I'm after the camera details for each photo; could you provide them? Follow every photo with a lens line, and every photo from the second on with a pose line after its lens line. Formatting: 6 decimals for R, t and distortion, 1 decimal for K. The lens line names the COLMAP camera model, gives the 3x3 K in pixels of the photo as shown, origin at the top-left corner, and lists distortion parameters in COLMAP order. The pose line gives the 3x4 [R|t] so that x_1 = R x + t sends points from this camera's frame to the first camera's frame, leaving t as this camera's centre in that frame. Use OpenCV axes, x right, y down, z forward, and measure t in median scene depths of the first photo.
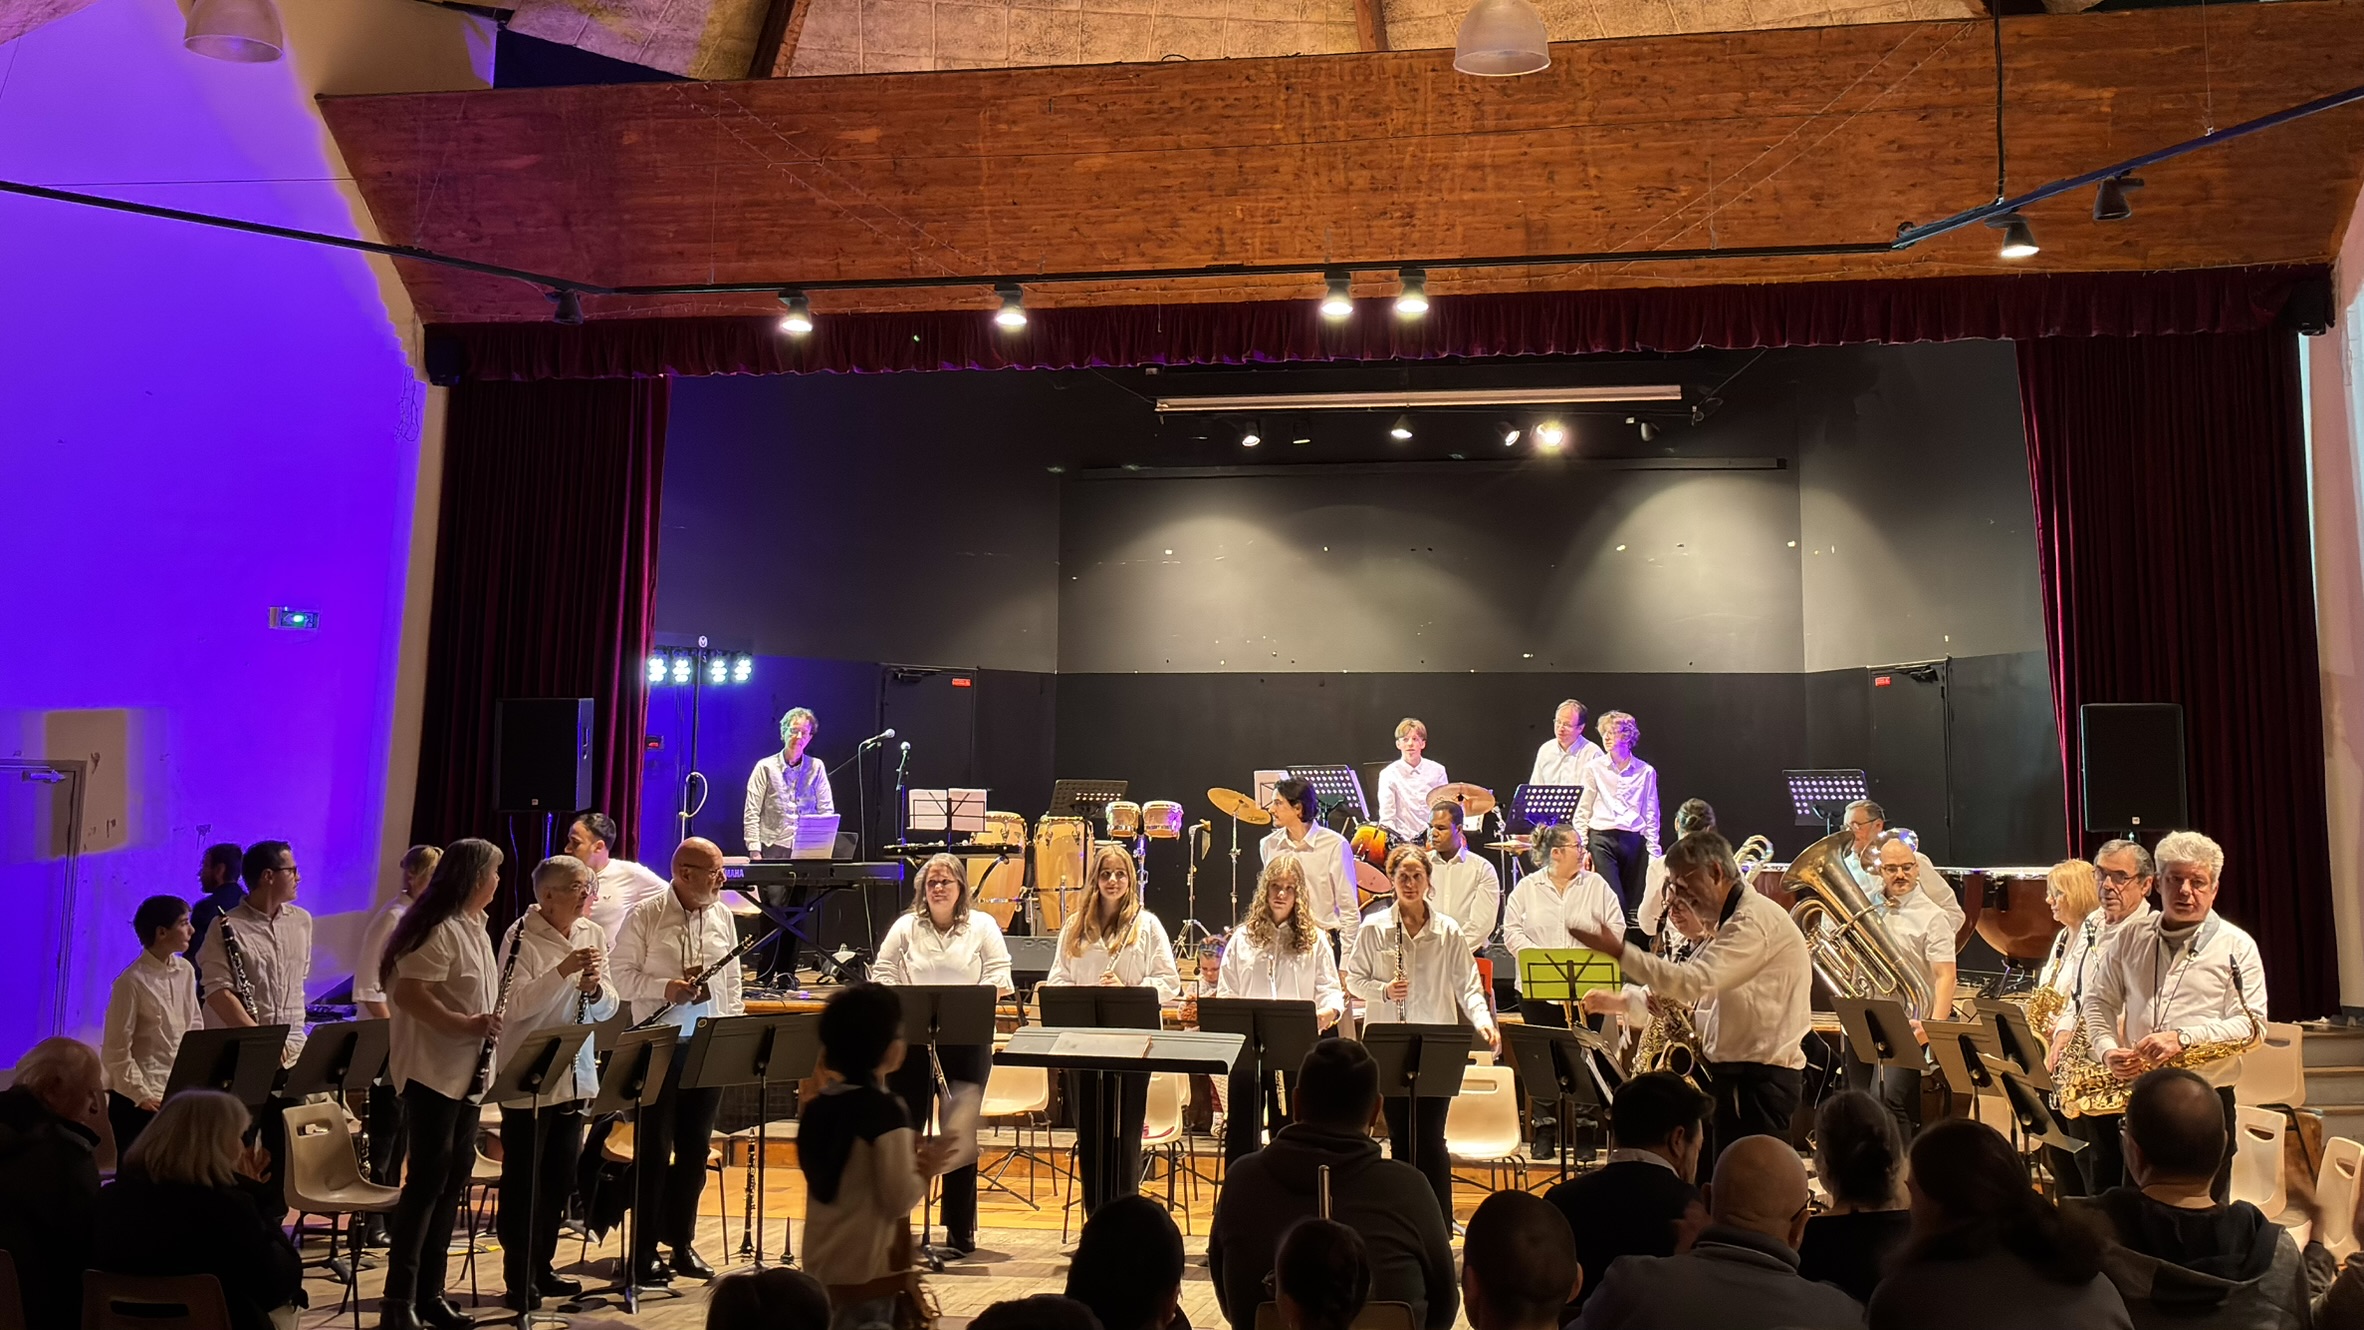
lens RADIAL K [[2681.5, 0, 1237.8], [0, 2681.5, 384.8], [0, 0, 1]] dist [0.058030, 0.000000]
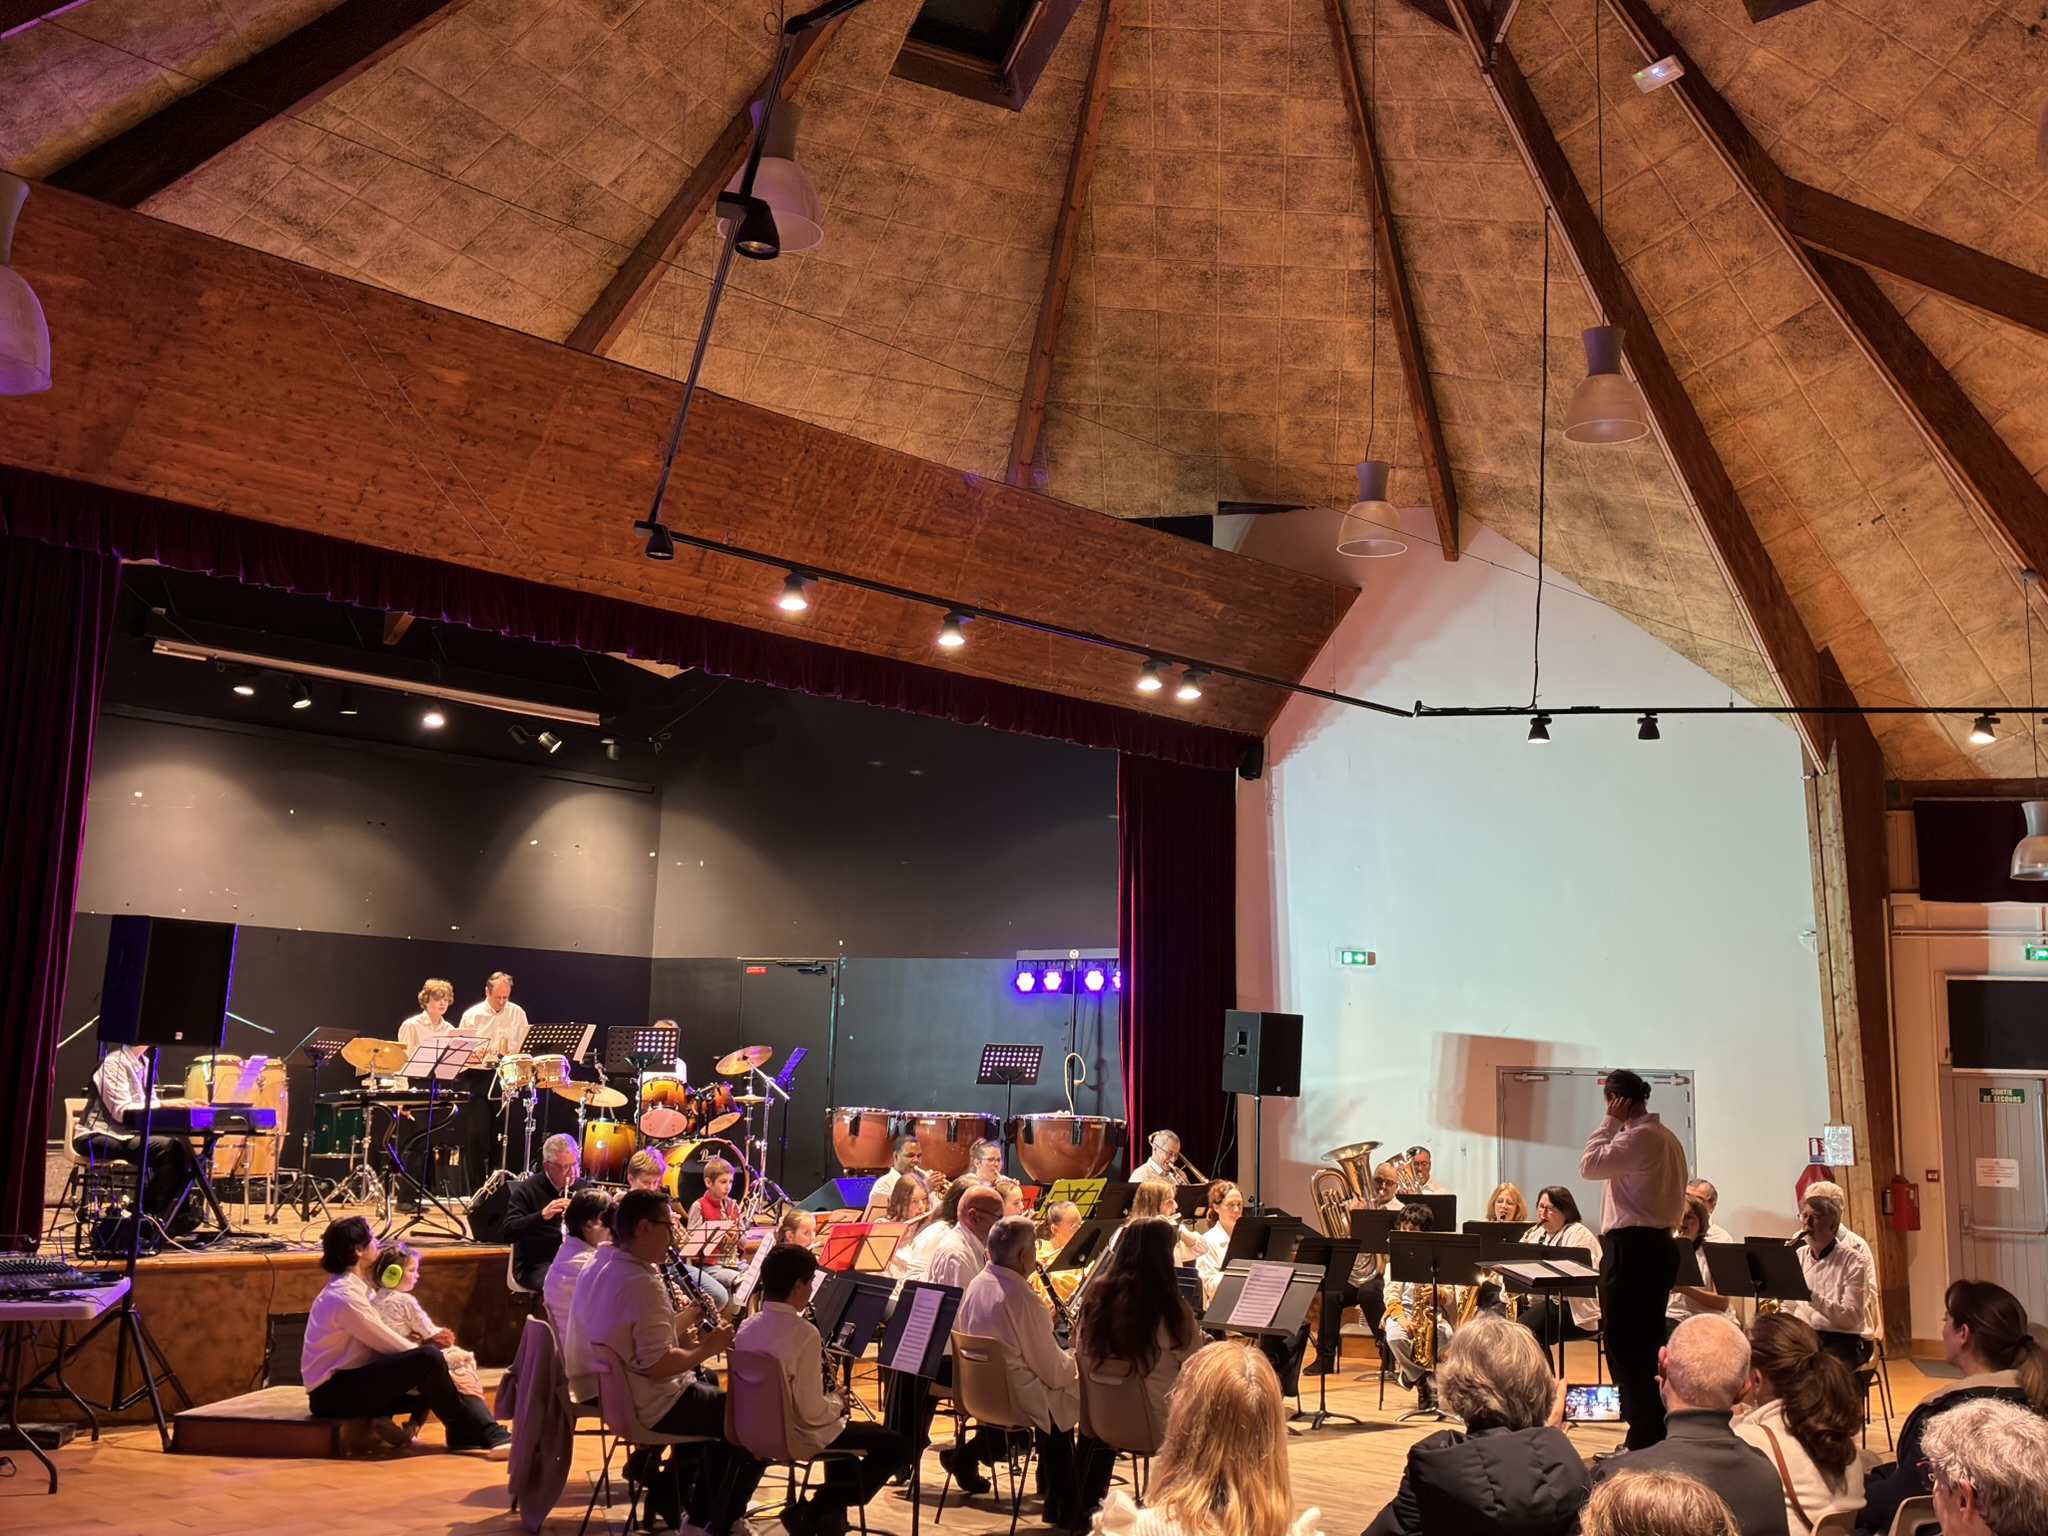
lens RADIAL K [[2168.2, 0, 1035.2], [0, 2168.2, 736.8], [0, 0, 1]] dist [0.027756, 0.000000]
pose [[0.555737, 0.148606, 0.817969, -0.662800], [-0.156911, 0.984960, -0.072338, 0.063153], [-0.816416, -0.088147, 0.570697, 0.358960]]
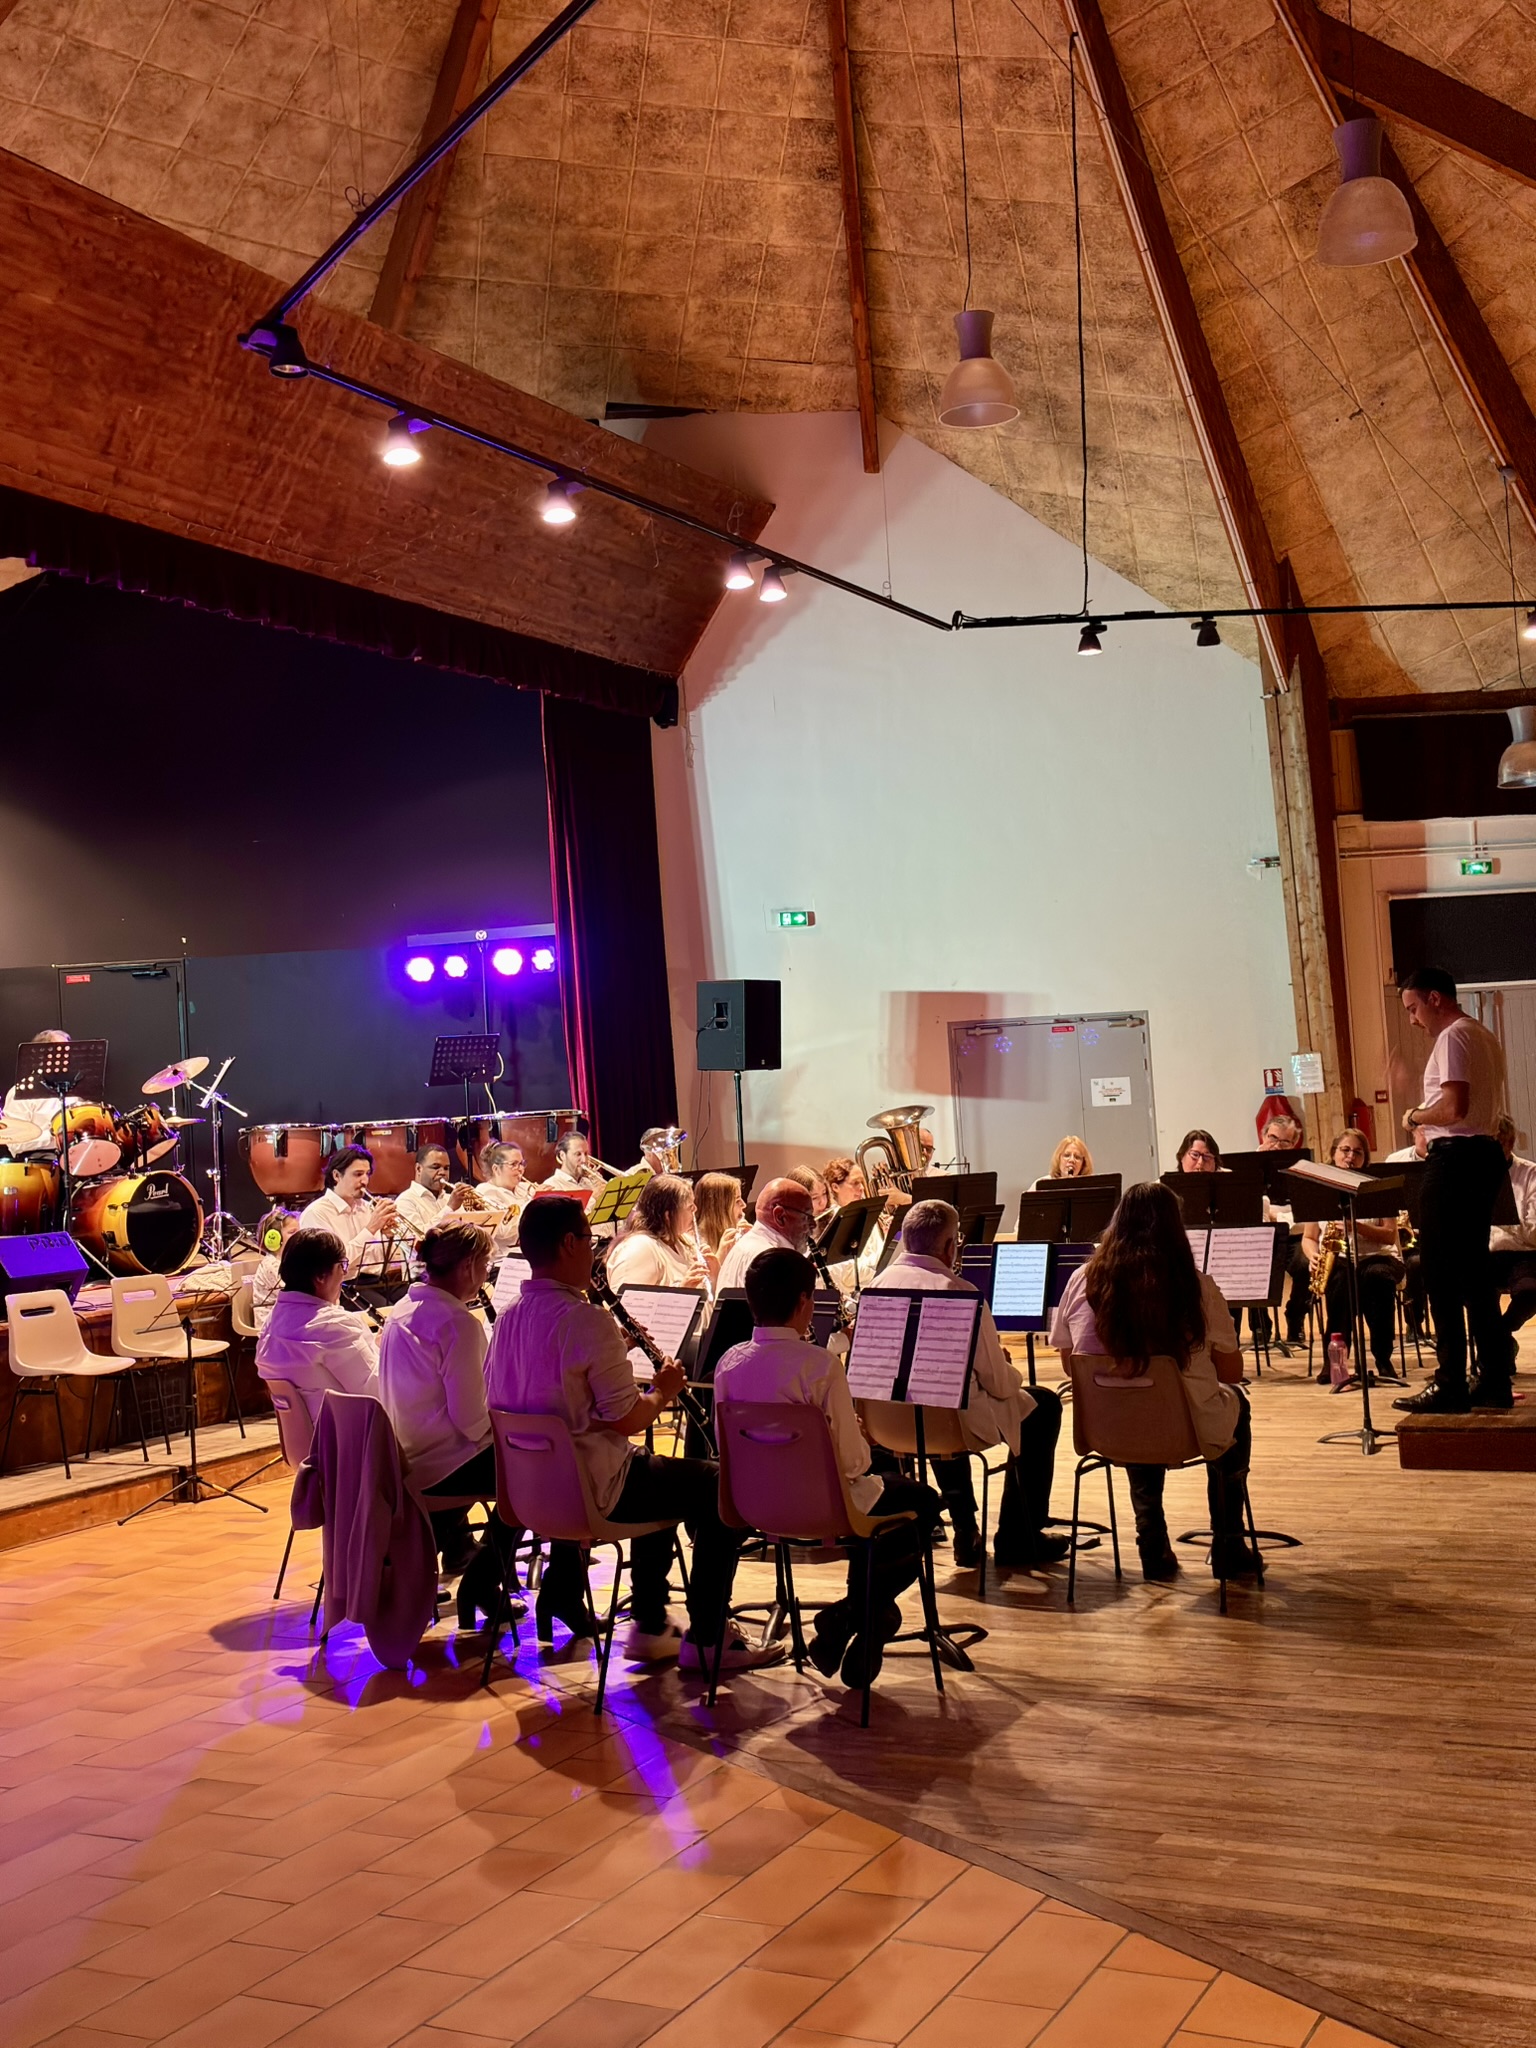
lens RADIAL K [[2202.9, 0, 752.8], [0, 2202.9, 1020.0], [0, 0, 1]] dist [0.014055, 0.000000]
pose [[0.285818, 0.013912, 0.958183, -0.632130], [-0.093739, 0.995505, 0.013508, 0.105352], [-0.953688, -0.093679, 0.285837, 0.577573]]
